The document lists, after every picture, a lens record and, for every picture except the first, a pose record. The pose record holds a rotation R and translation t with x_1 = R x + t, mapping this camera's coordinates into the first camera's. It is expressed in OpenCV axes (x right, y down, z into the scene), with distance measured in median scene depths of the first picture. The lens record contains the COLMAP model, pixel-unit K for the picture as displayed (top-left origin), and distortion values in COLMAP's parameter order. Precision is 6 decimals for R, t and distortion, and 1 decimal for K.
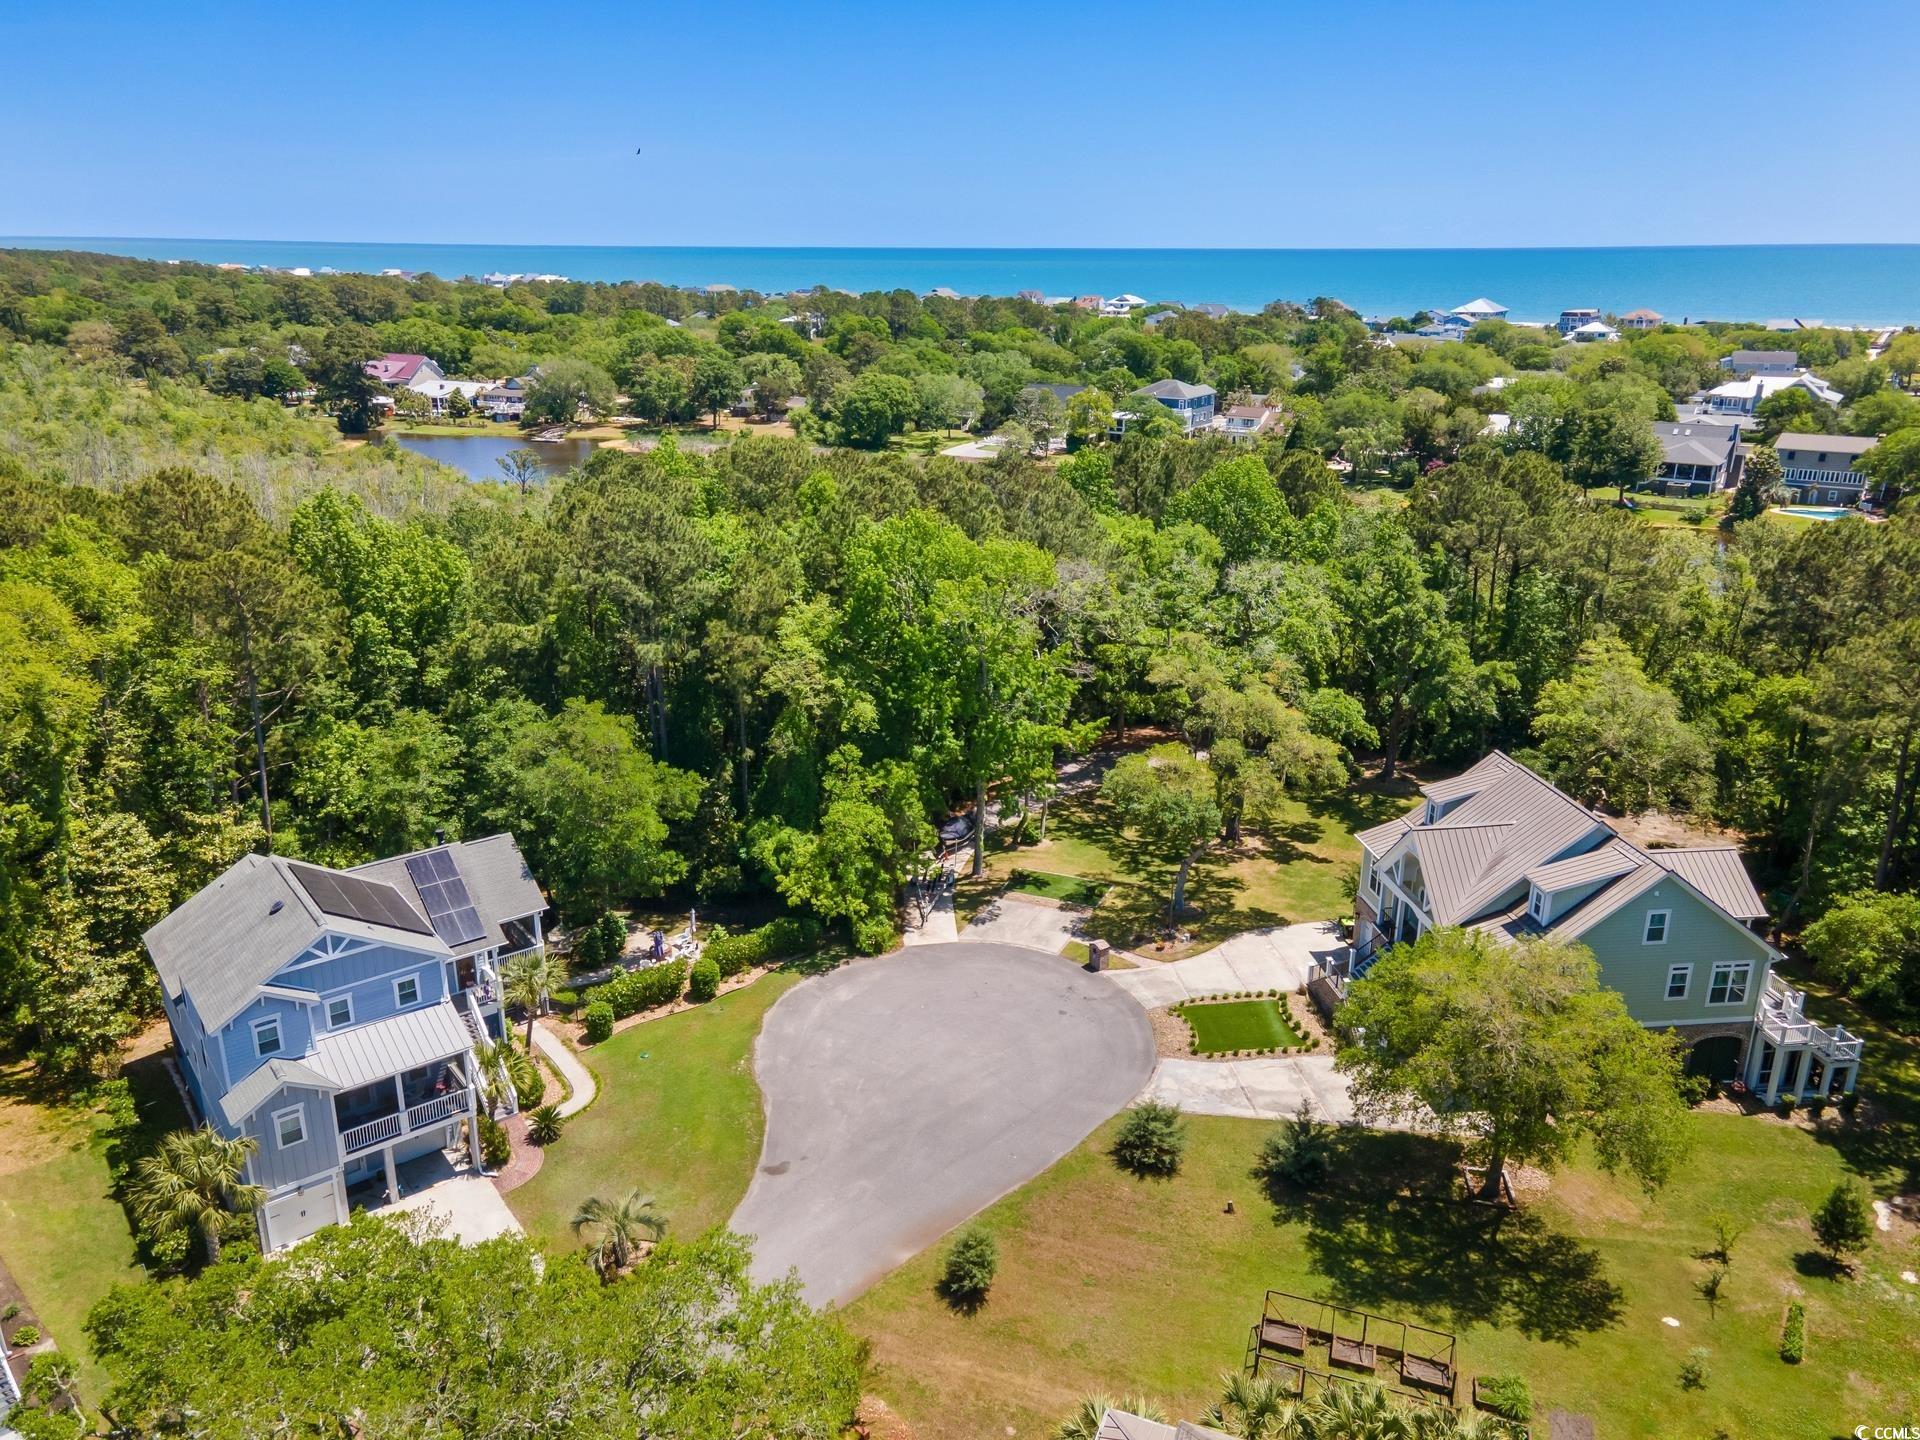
lens RADIAL K [[1408.0, 0, 962.4], [0, 1408.0, 710.5], [0, 0, 1]] dist [0.051413, -0.015523]
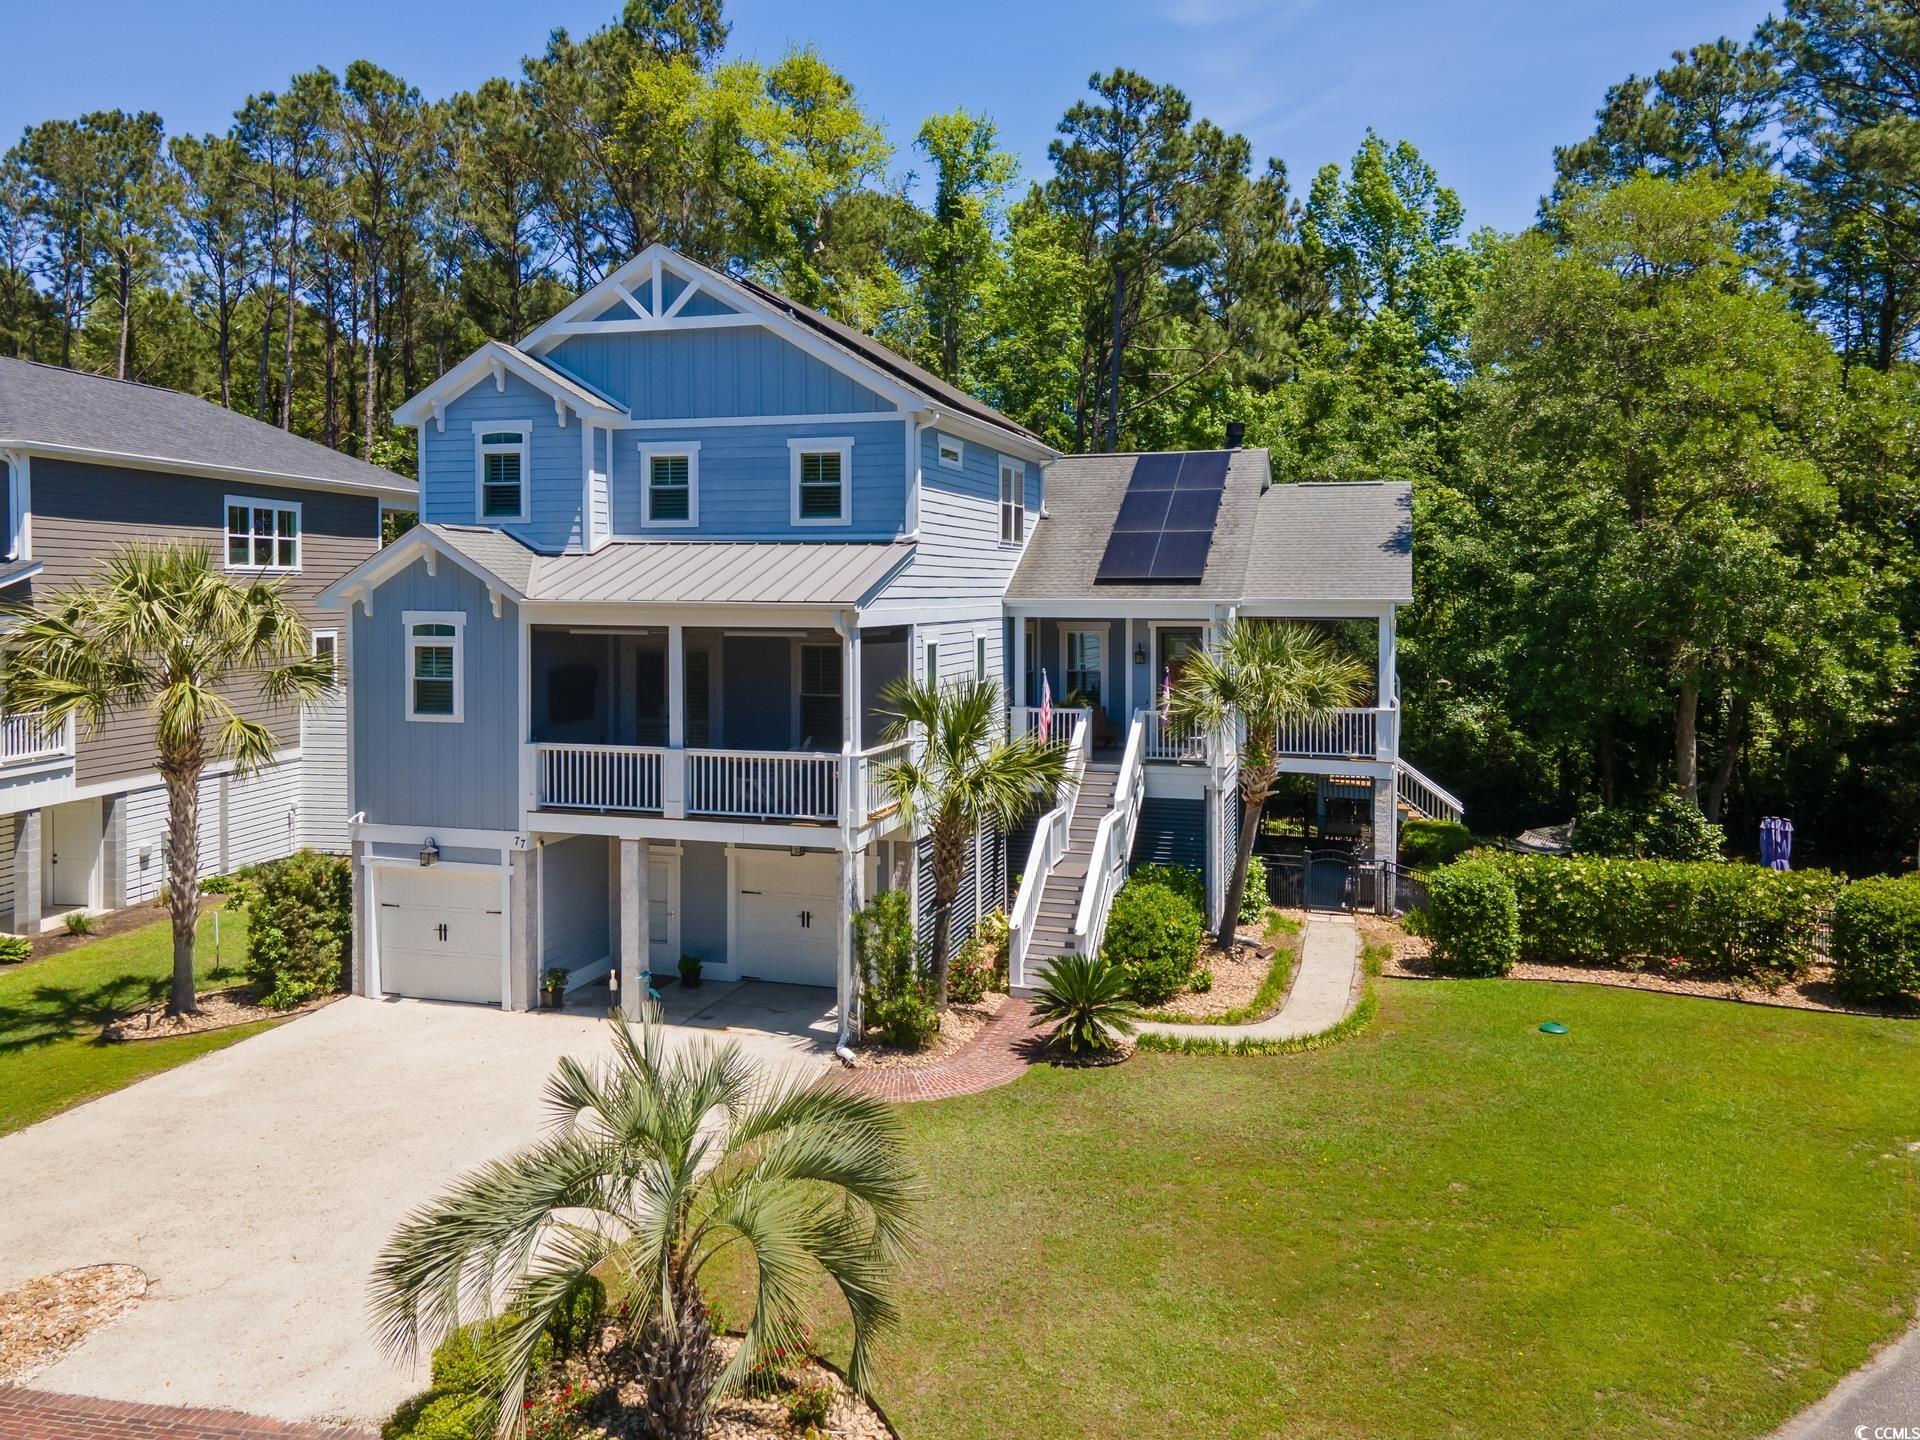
lens RADIAL K [[1408.0, 0, 957.3], [0, 1408.0, 619.0], [0, 0, 1]] dist [0.051413, -0.015523]
pose [[0.573267, 0.014564, -0.819239, -0.045224], [-0.259505, 0.951598, -0.164673, 0.216887], [0.777189, 0.306999, 0.549299, 0.633368]]
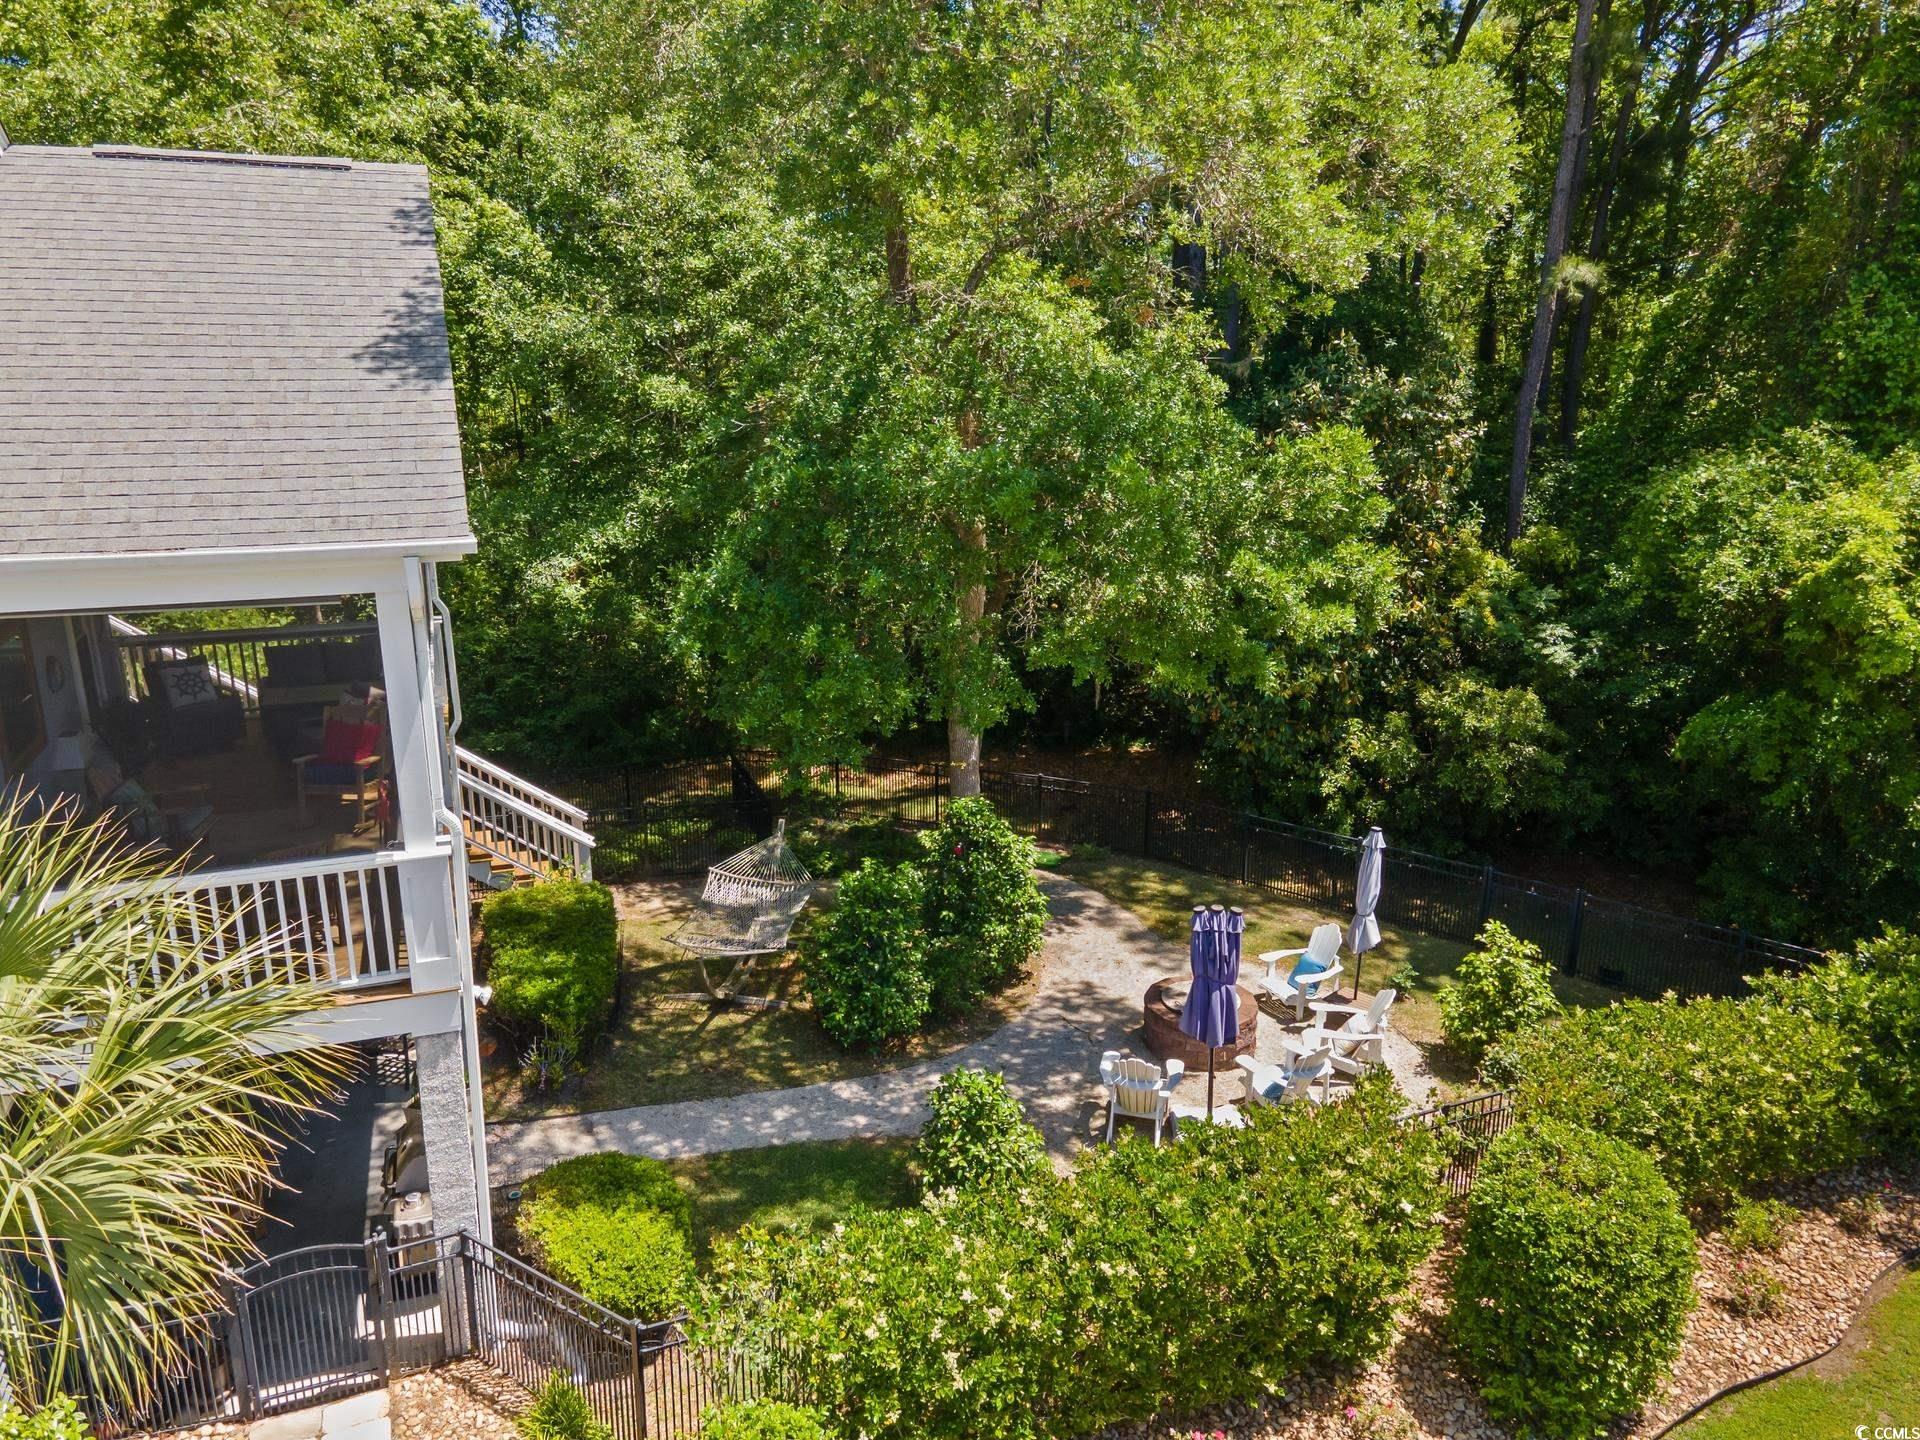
lens RADIAL K [[1408.0, 0, 969.3], [0, 1408.0, 703.8], [0, 0, 1]] dist [0.051413, -0.015523]
pose [[0.954292, 0.078643, -0.288344, -0.194086], [-0.095282, 0.994473, -0.044106, 0.140394], [0.283282, 0.069564, 0.956511, 0.812874]]
